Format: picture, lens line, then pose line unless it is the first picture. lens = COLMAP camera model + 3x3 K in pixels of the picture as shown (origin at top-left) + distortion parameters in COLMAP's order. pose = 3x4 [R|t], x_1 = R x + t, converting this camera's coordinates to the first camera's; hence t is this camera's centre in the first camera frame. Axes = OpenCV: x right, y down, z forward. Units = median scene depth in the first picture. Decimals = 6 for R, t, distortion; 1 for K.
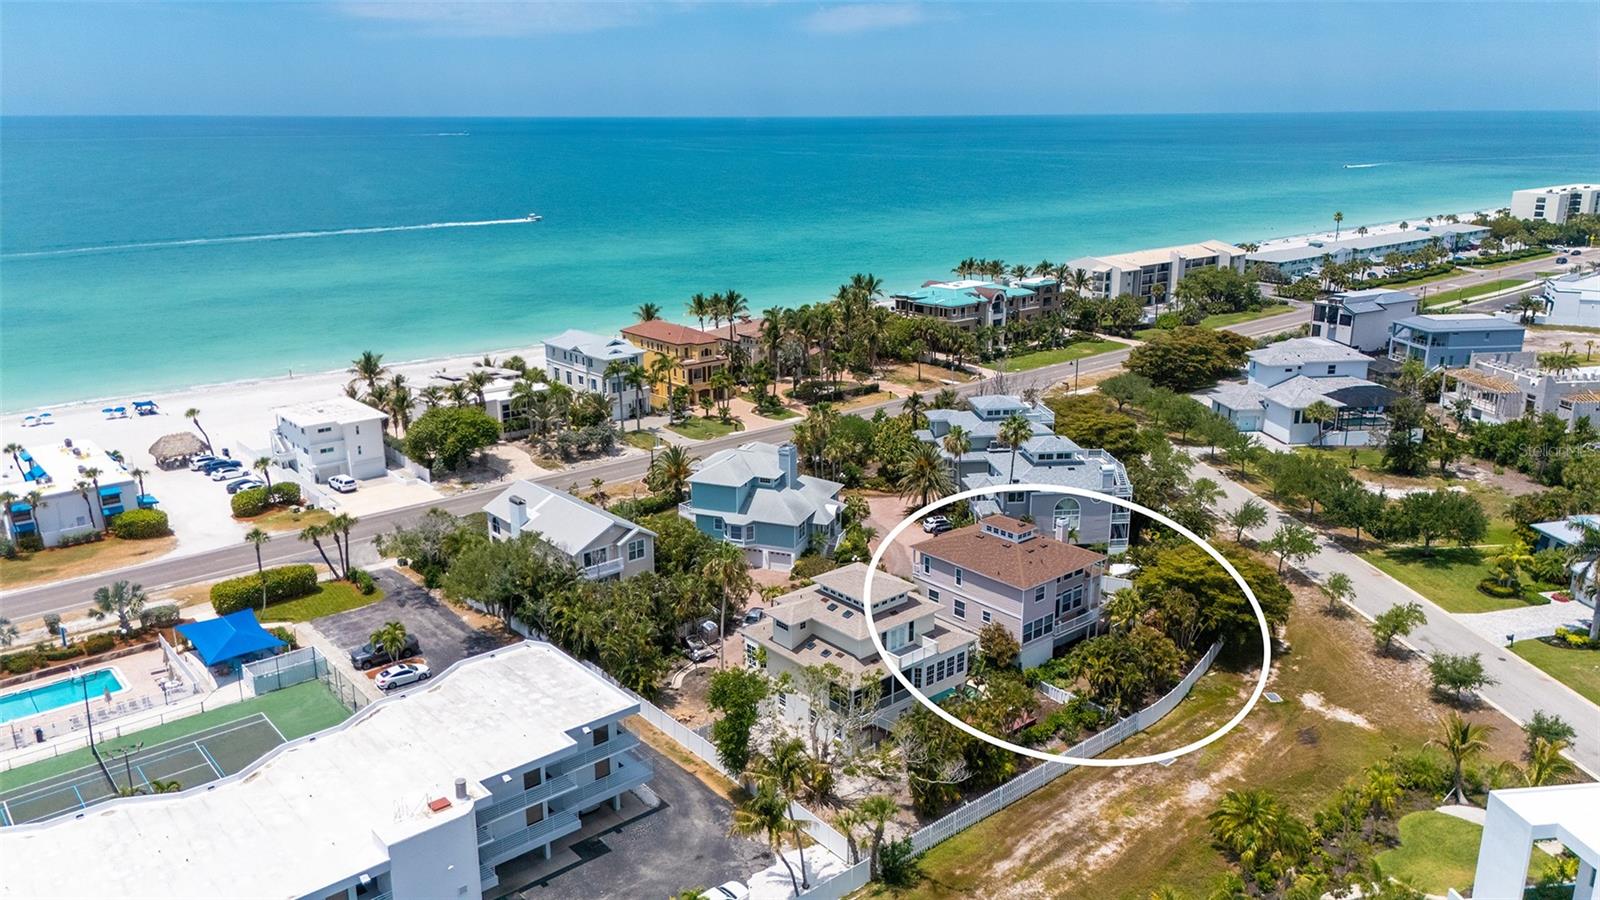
lens RADIAL K [[1181.2, 0, 800.0], [0, 1181.2, 450.0], [0, 0, 1]] dist [0.052654, -0.050801]
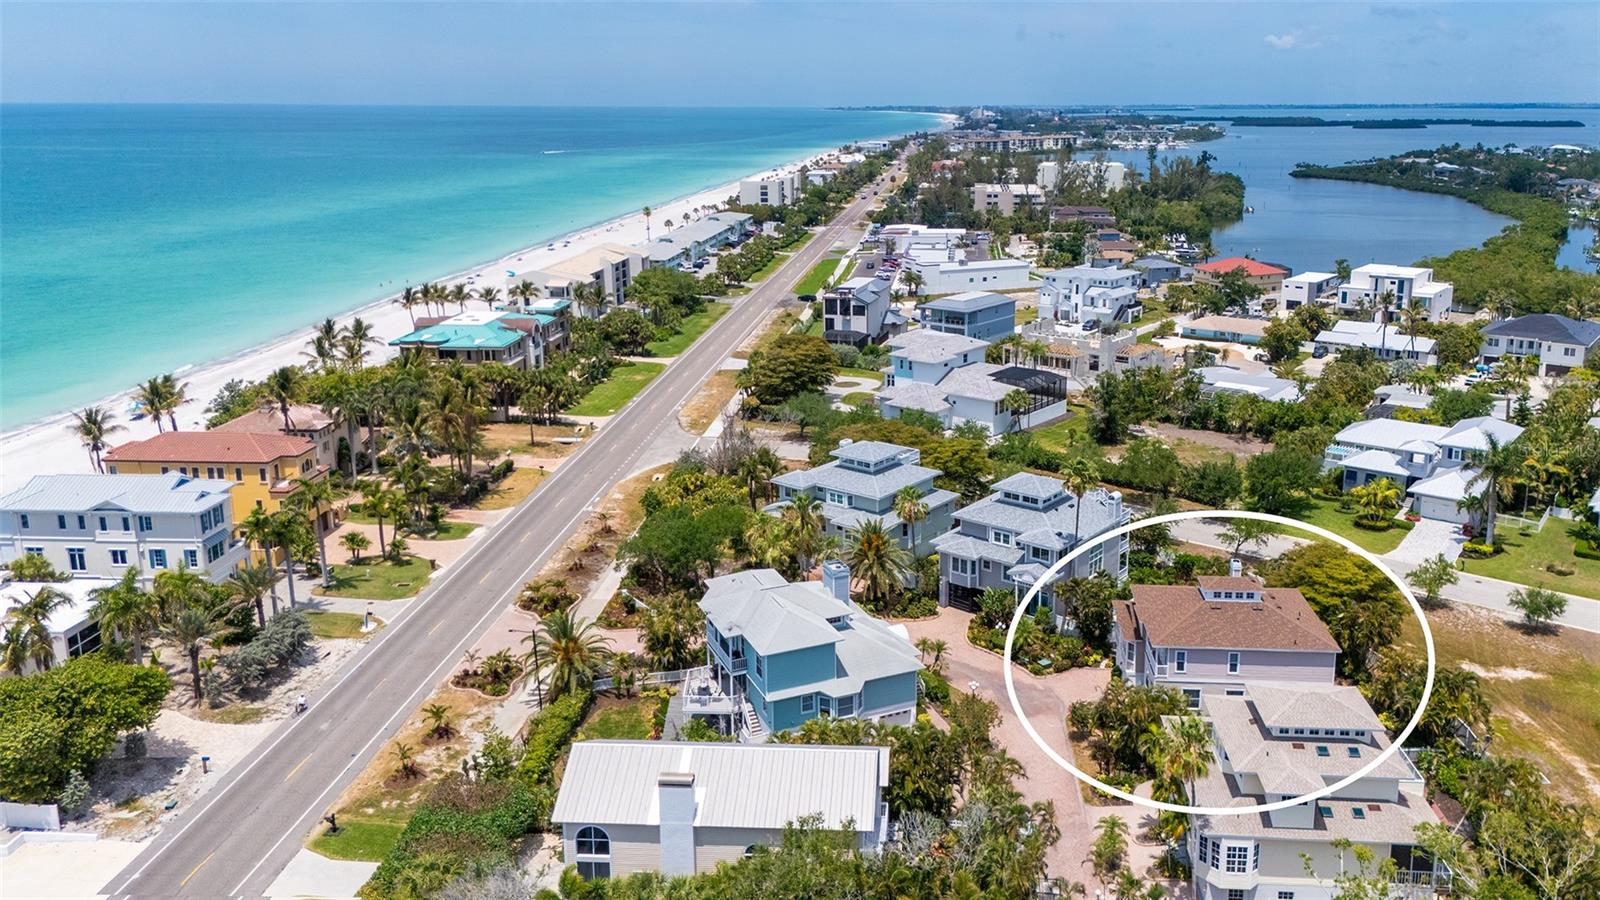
lens RADIAL K [[1205.4, 0, 857.3], [0, 1205.4, 368.0], [0, 0, 1]] dist [0.089540, -0.168136]
pose [[0.685419, -0.148516, 0.712842, -0.356047], [0.193341, 0.980958, 0.018473, -0.092771], [-0.702011, 0.125159, 0.701081, 0.314821]]
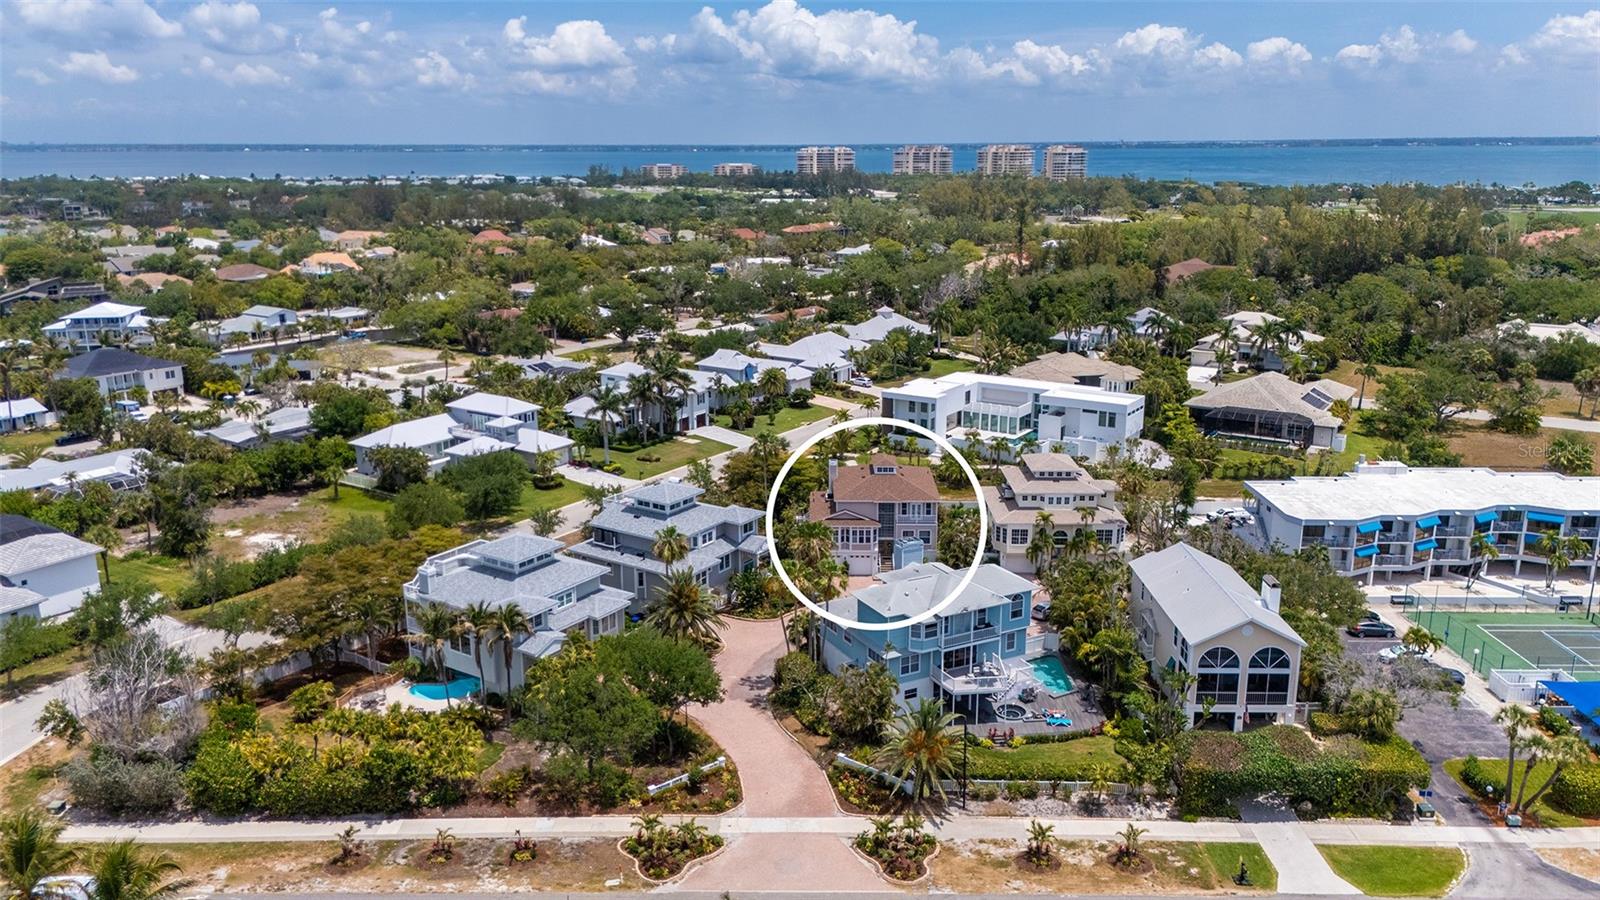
lens RADIAL K [[1171.1, 0, 800.0], [0, 1171.1, 450.0], [0, 0, 1]] dist [0.111472, -0.124212]
pose [[-0.752961, -0.153952, 0.639804, -0.316993], [0.189648, 0.880234, 0.434996, -0.278080], [-0.630145, 0.448872, -0.633585, 1.008599]]
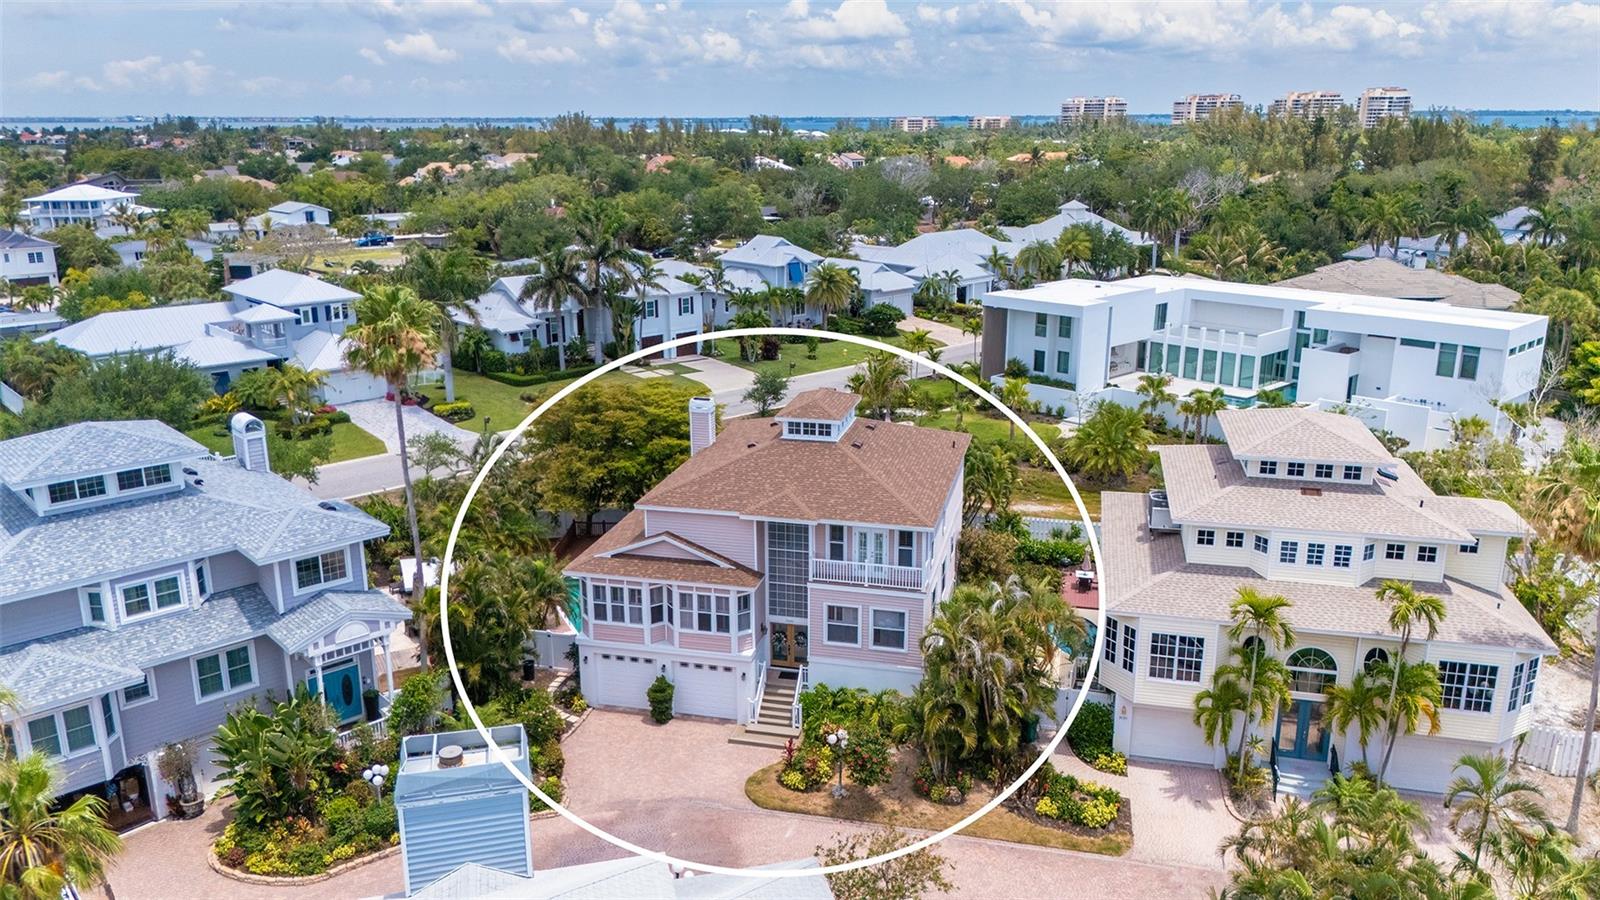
lens RADIAL K [[1181.2, 0, 800.0], [0, 1181.2, 450.0], [0, 0, 1]] dist [0.052654, -0.050801]
pose [[-0.586243, -0.207611, 0.783081, -0.119879], [0.229476, 0.884463, 0.406284, -0.065455], [-0.776955, 0.417880, -0.470869, 0.680314]]
